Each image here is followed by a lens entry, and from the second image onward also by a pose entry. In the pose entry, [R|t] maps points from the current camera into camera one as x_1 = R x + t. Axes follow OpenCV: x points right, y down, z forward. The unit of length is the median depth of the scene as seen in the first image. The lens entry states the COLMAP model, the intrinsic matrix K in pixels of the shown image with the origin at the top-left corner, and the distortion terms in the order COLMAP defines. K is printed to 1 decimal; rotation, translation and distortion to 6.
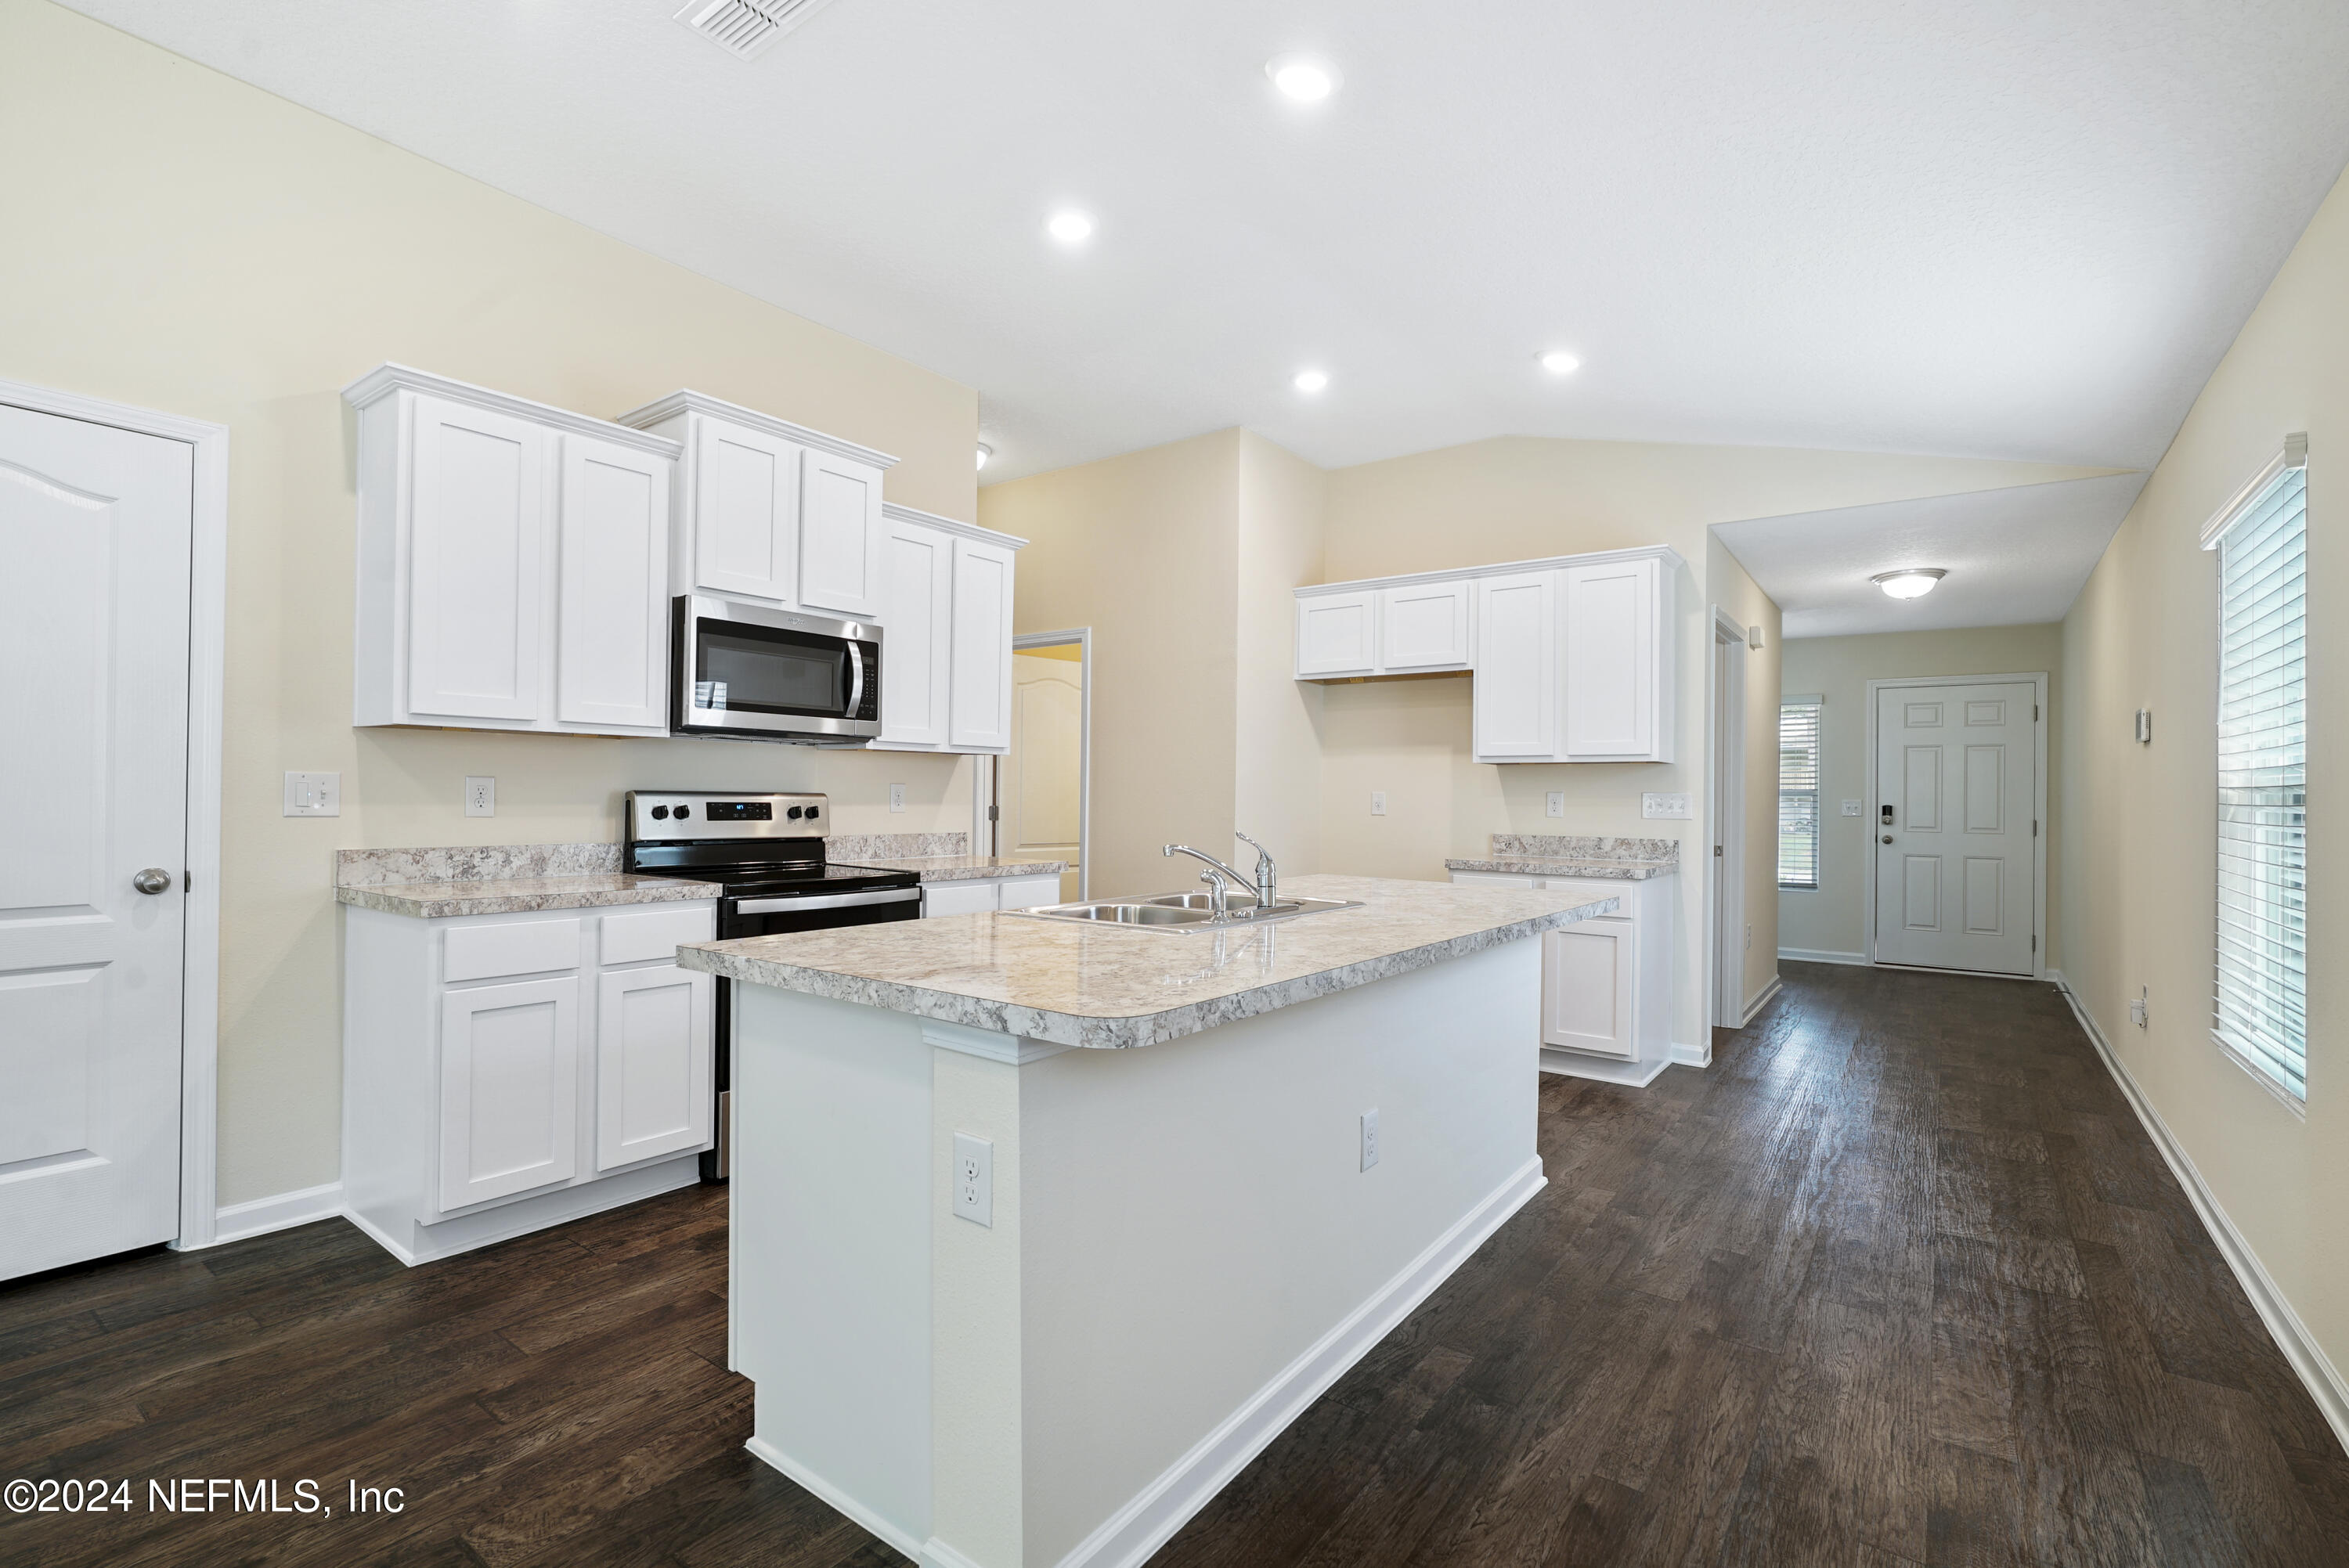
lens RADIAL K [[1079.2, 0, 1128.6], [0, 1079.2, 789.1], [0, 0, 1]] dist [0.000937, -0.002336]
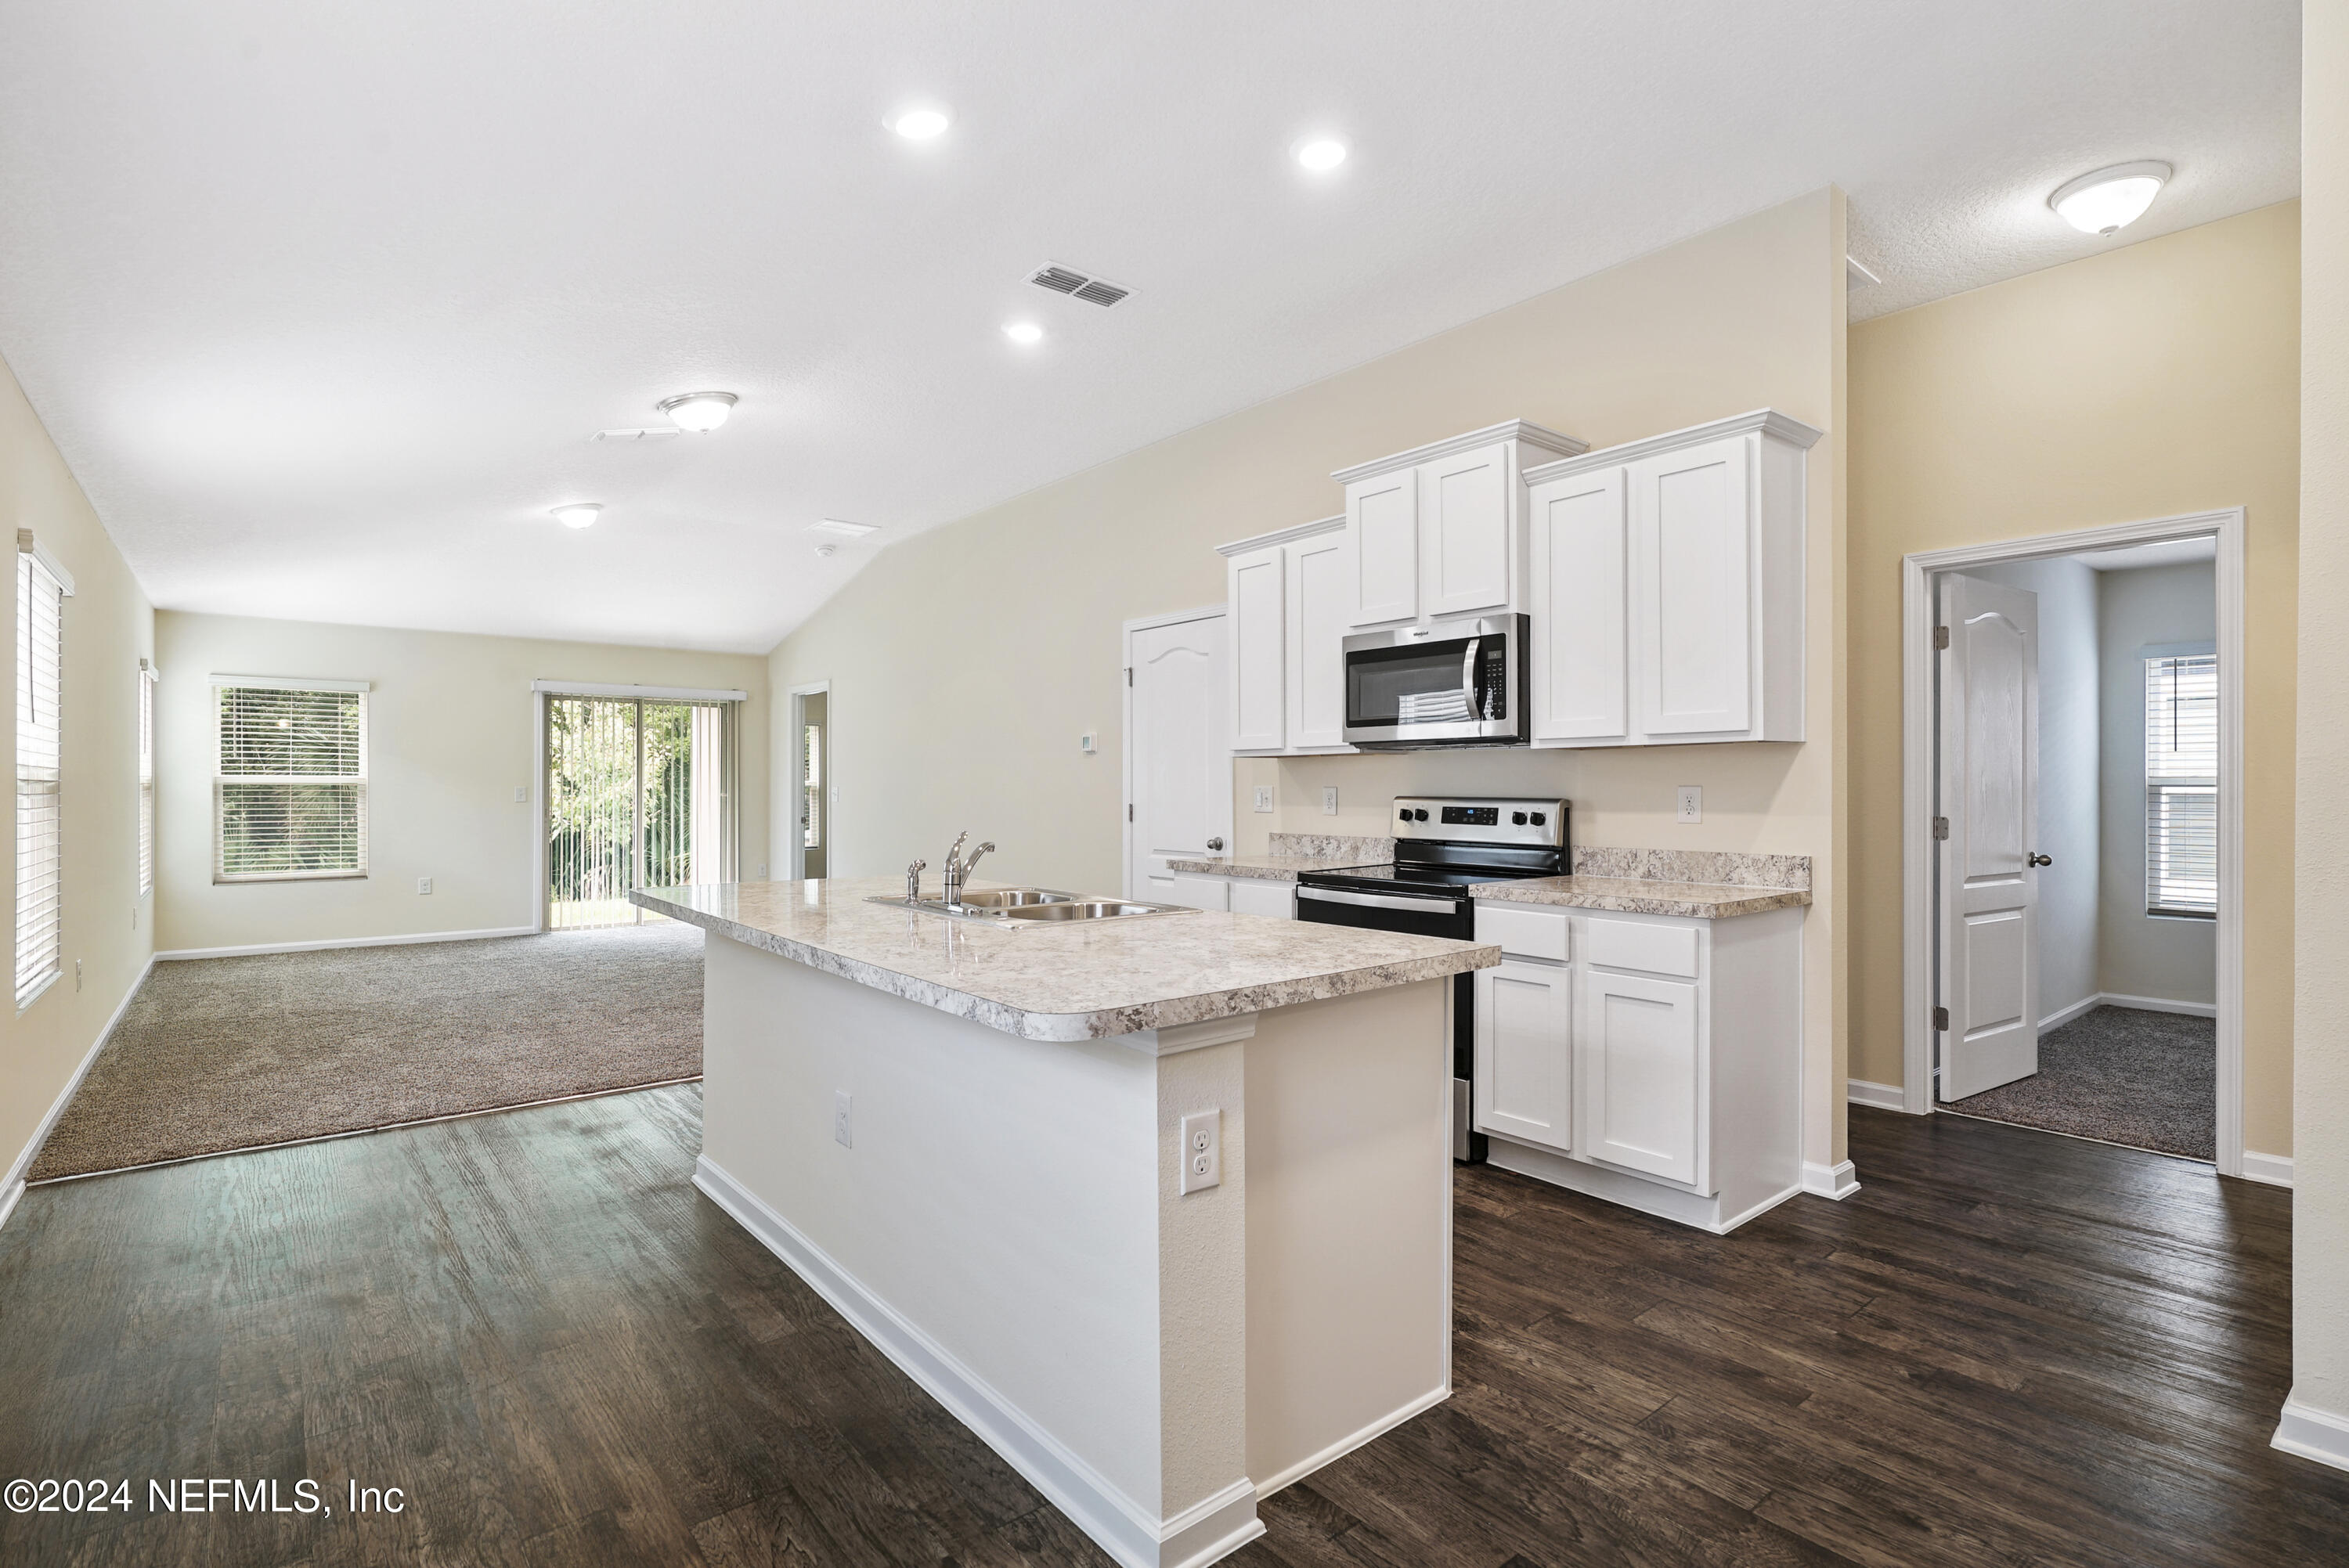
lens RADIAL K [[1079.6, 0, 1158.3], [0, 1079.6, 797.3], [0, 0, 1]] dist [-0.013867, 0.000020]
pose [[-0.213947, -0.008175, -0.976811, 0.578051], [0.000429, 0.999964, -0.008463, 0.008889], [0.976845, -0.002229, -0.213936, 0.739867]]
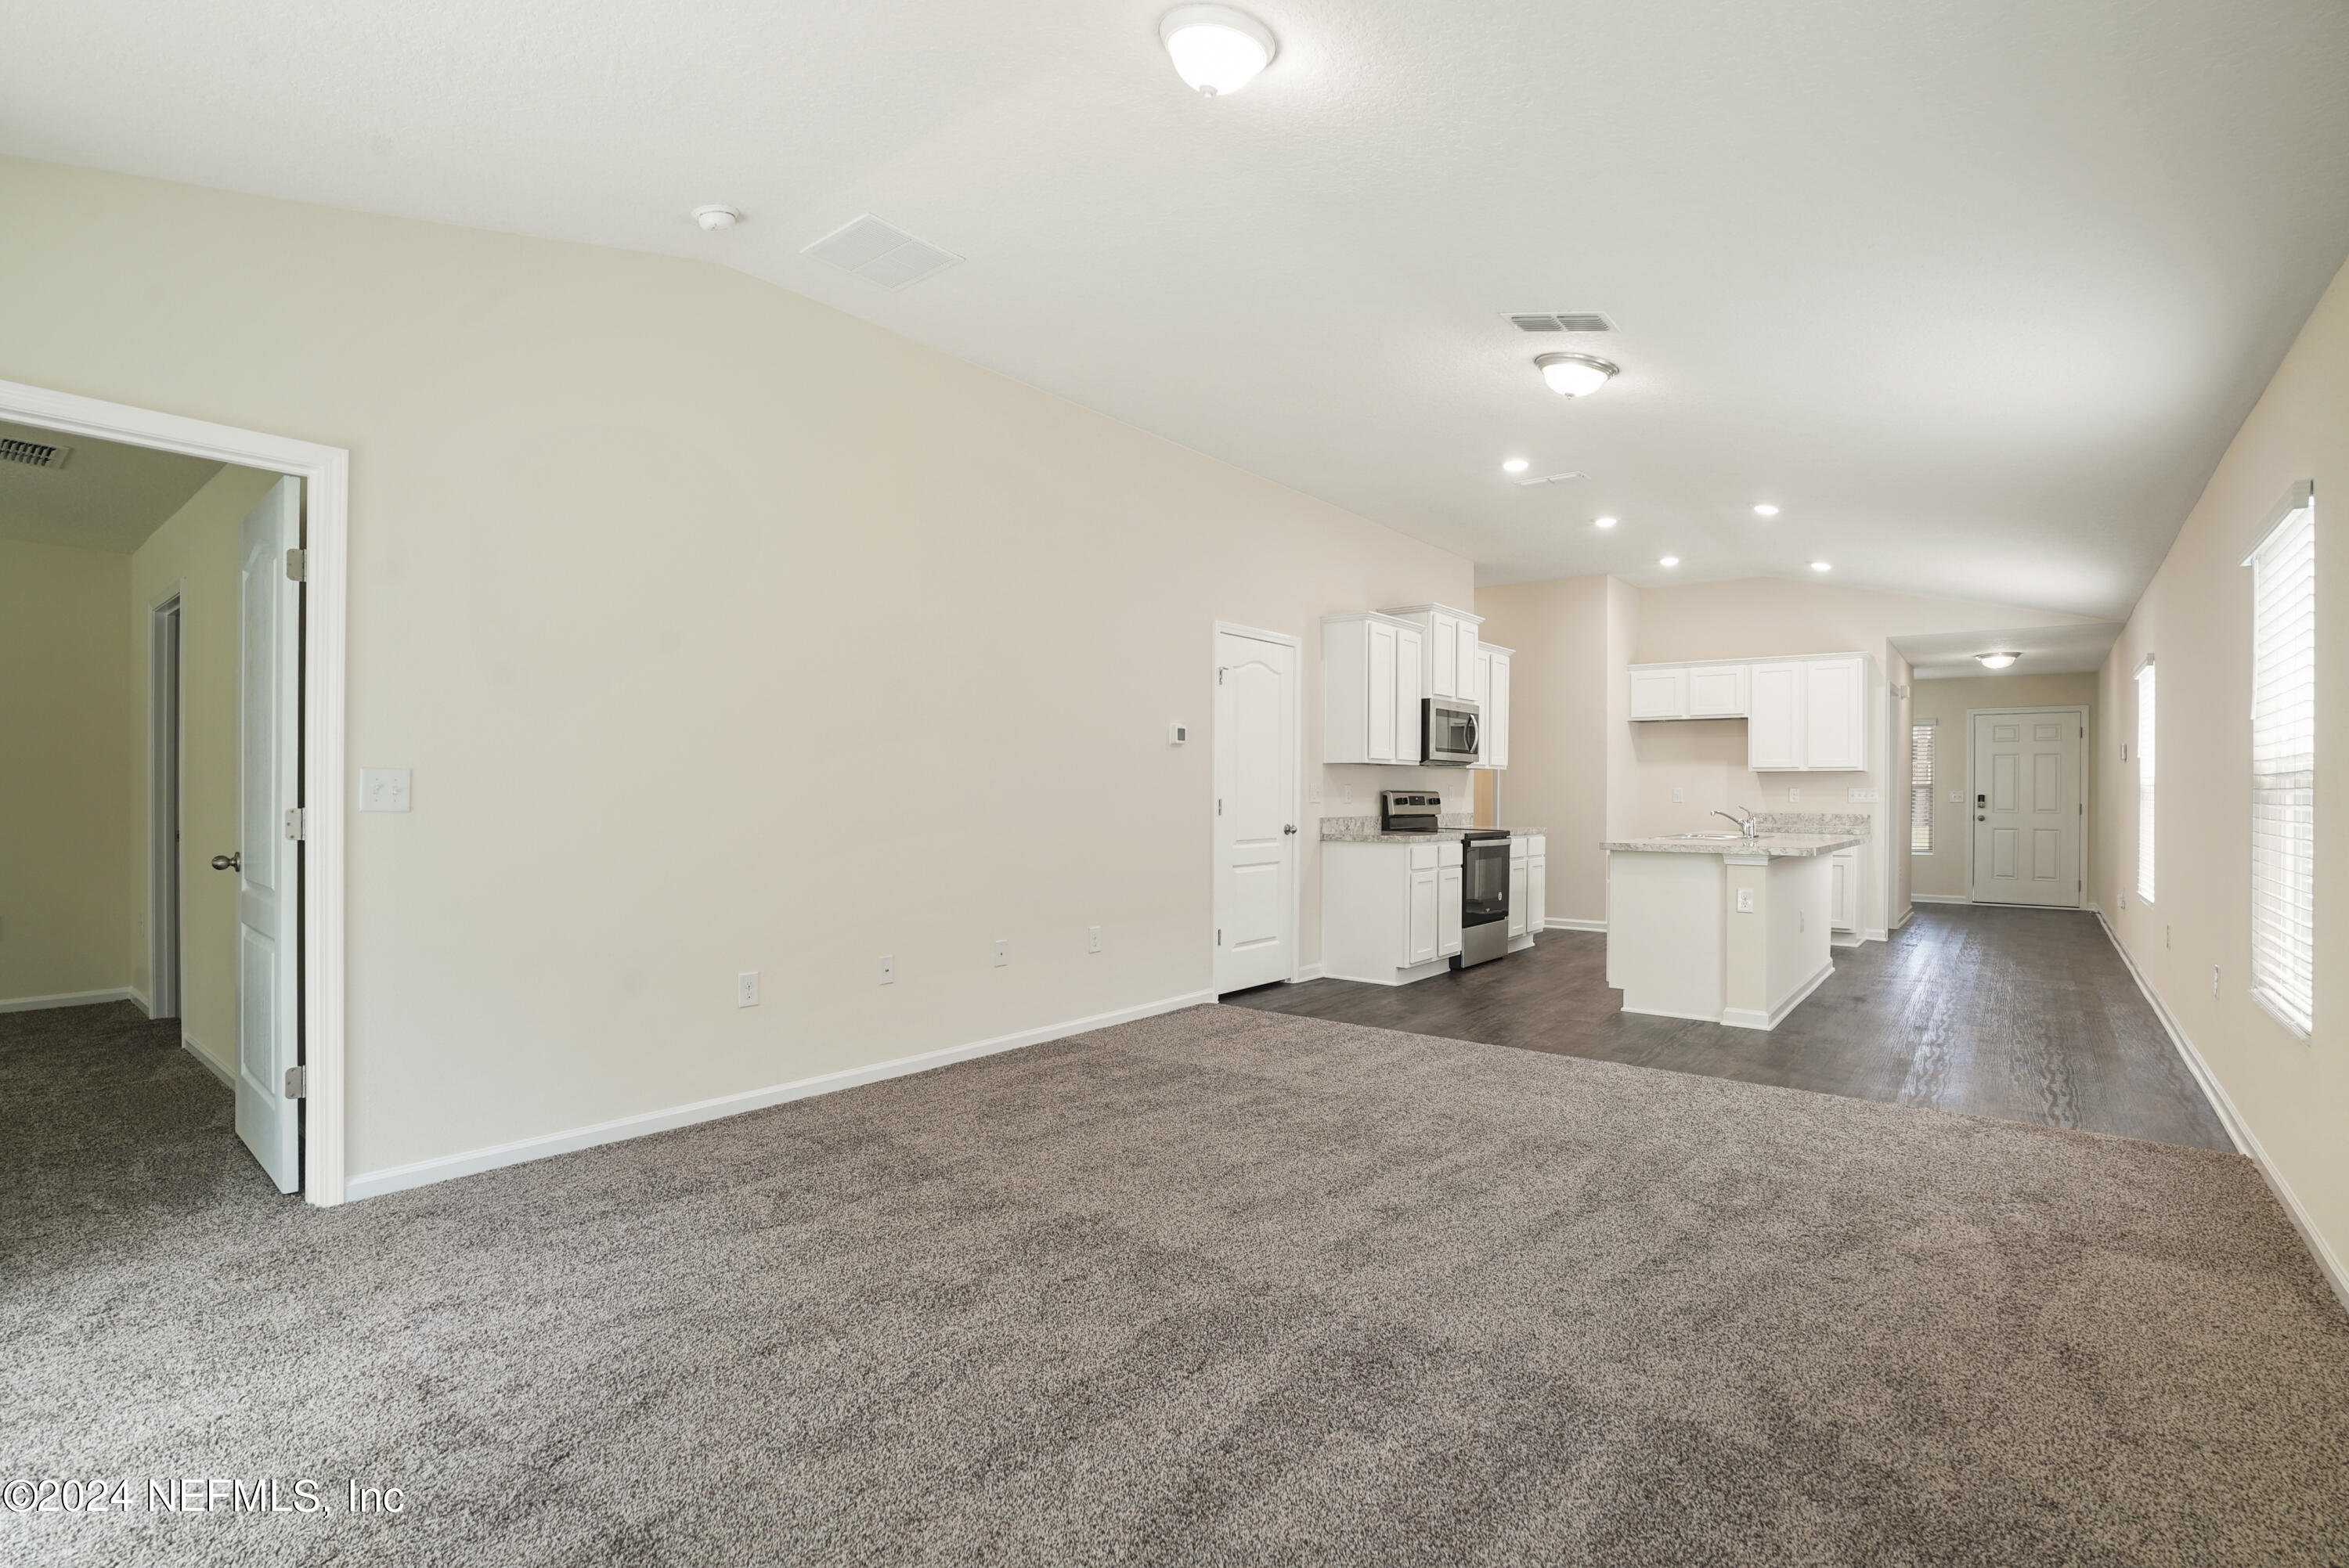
lens RADIAL K [[1079.2, 0, 1171.8], [0, 1079.2, 808.8], [0, 0, 1]] dist [0.000937, -0.002336]
pose [[0.999858, -0.008371, -0.014625, -0.632147], [0.008637, 0.999797, 0.018183, -0.004128], [0.014469, -0.018307, 0.999728, -0.814985]]
